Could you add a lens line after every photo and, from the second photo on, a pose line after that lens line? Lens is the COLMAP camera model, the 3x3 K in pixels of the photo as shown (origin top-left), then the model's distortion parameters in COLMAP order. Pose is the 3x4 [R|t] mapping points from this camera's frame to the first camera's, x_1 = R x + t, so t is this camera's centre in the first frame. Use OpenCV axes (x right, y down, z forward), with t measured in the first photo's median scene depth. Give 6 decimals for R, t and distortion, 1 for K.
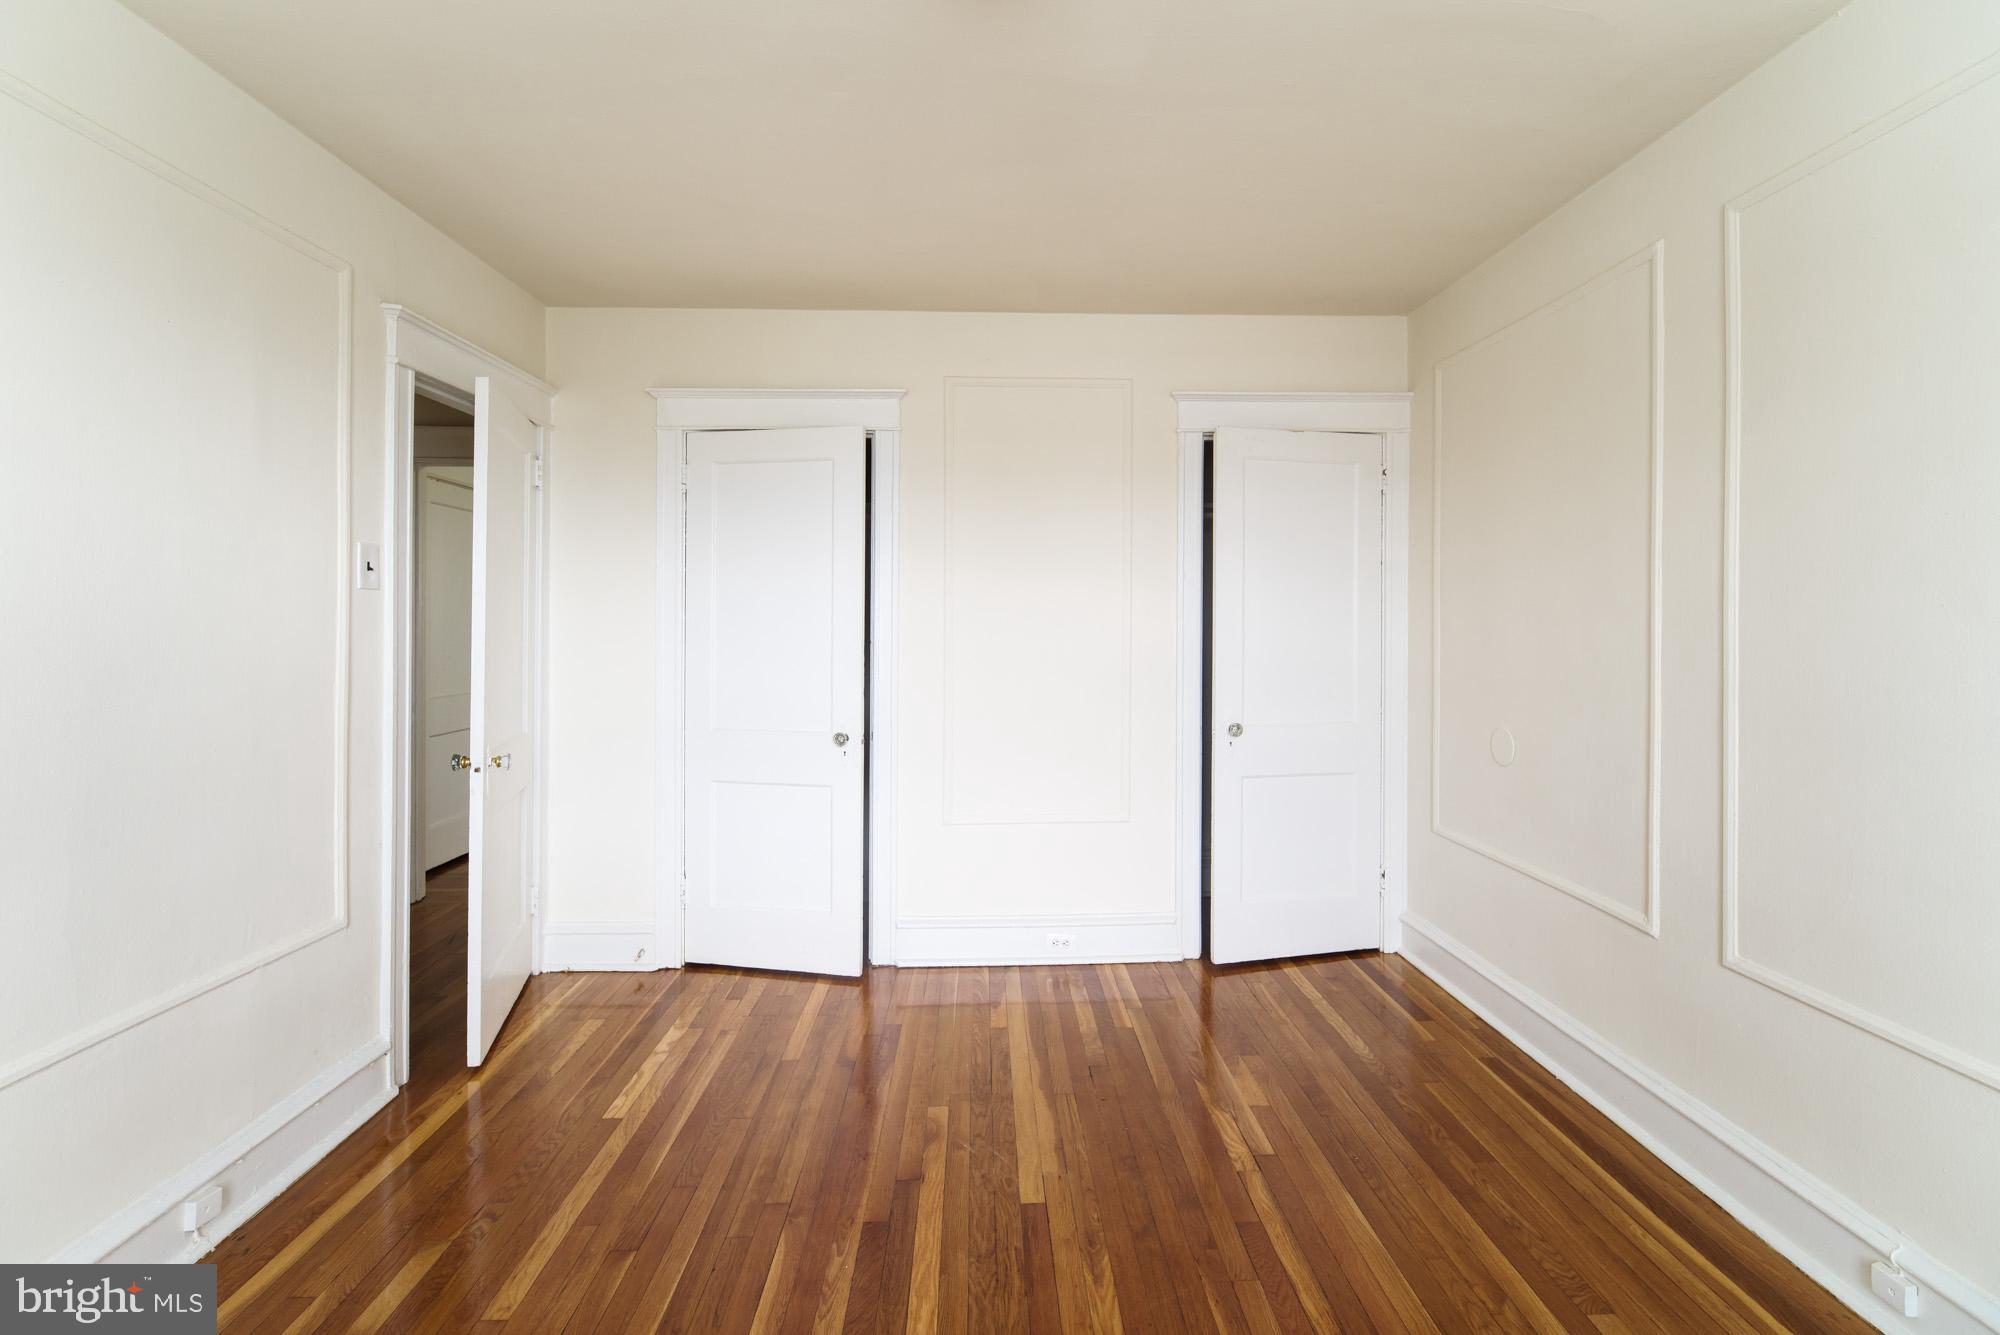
lens RADIAL K [[920.4, 0, 998.9], [0, 920.4, 622.1], [0, 0, 1]] dist [0.000822, -0.006107]
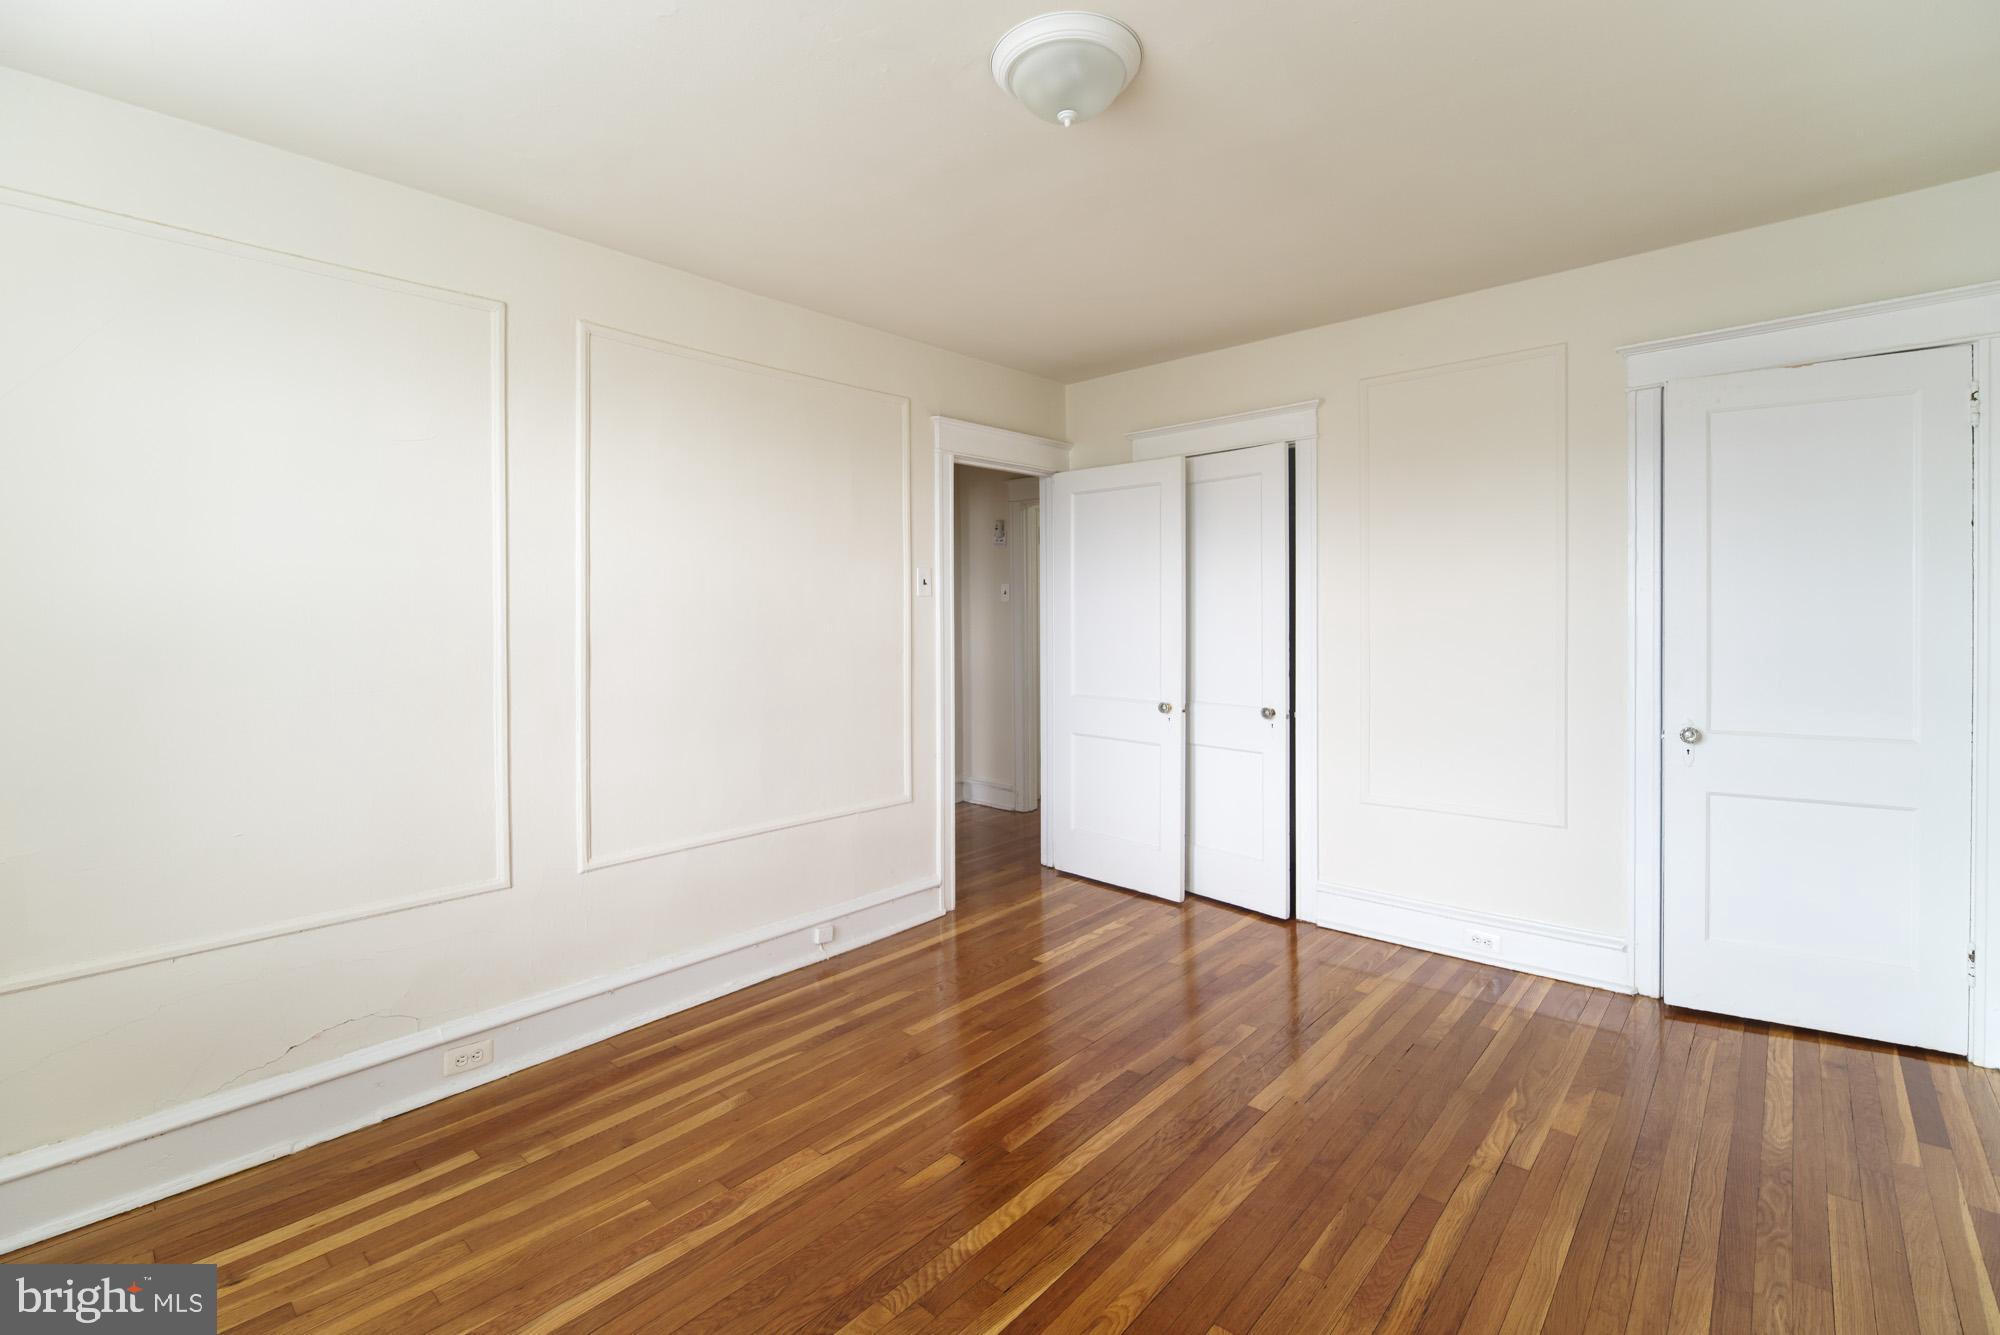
lens RADIAL K [[870.2, 0, 1000.4], [0, 870.2, 628.4], [0, 0, 1]] dist [-0.001314, -0.003667]
pose [[0.722353, 0.000975, -0.691523, 0.453192], [0.010003, 0.999880, 0.011860, 0.003997], [0.691452, -0.015484, 0.722257, -0.011188]]
